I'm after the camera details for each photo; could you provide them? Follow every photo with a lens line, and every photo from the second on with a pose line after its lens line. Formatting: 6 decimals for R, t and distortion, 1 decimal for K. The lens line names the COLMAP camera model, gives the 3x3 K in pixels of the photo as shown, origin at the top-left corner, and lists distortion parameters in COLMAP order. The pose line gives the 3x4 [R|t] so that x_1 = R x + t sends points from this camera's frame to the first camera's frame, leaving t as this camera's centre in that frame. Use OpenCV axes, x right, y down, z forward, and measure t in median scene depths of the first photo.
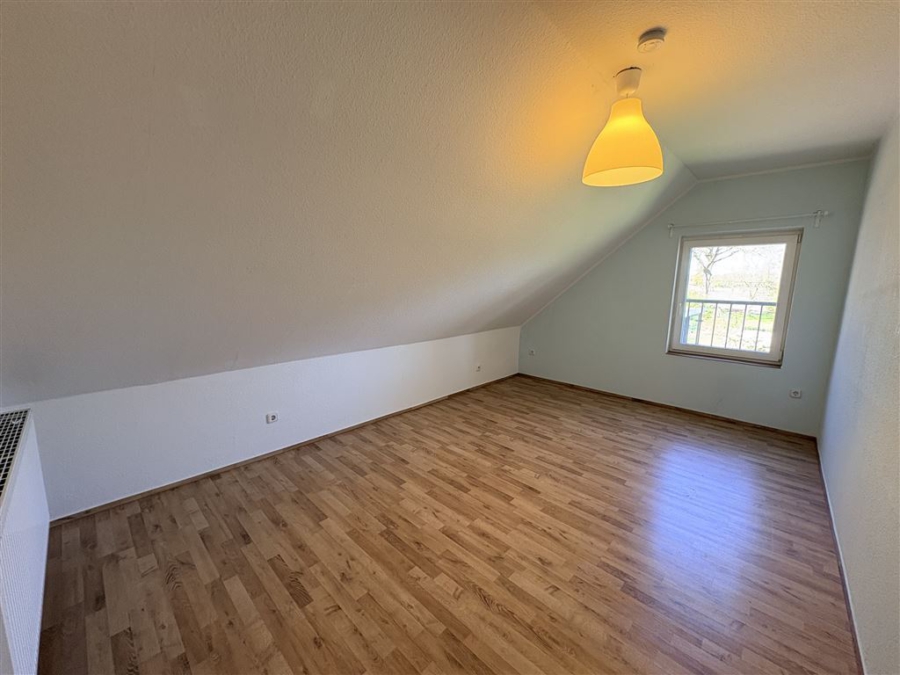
lens RADIAL K [[357.0, 0, 450.0], [0, 357.0, 337.5], [0, 0, 1]] dist [-0.002157, -0.000498]
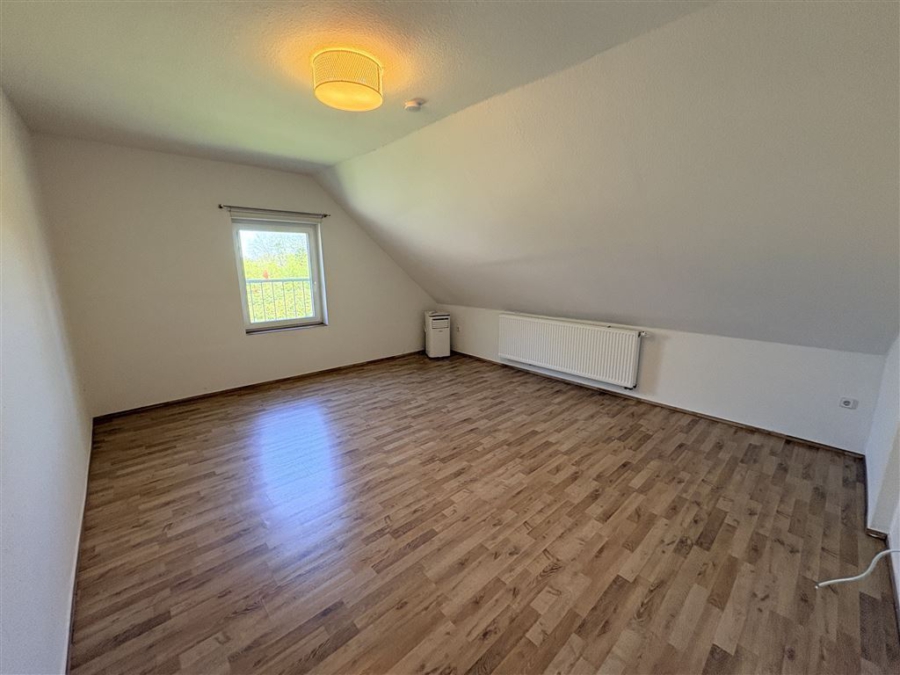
lens RADIAL K [[357.0, 0, 450.0], [0, 357.0, 337.5], [0, 0, 1]] dist [-0.002157, -0.000498]
pose [[0.073700, -0.213978, 0.974054, -0.411970], [0.156650, 0.967070, 0.200591, -0.069229], [-0.984901, 0.137802, 0.104793, 0.355159]]
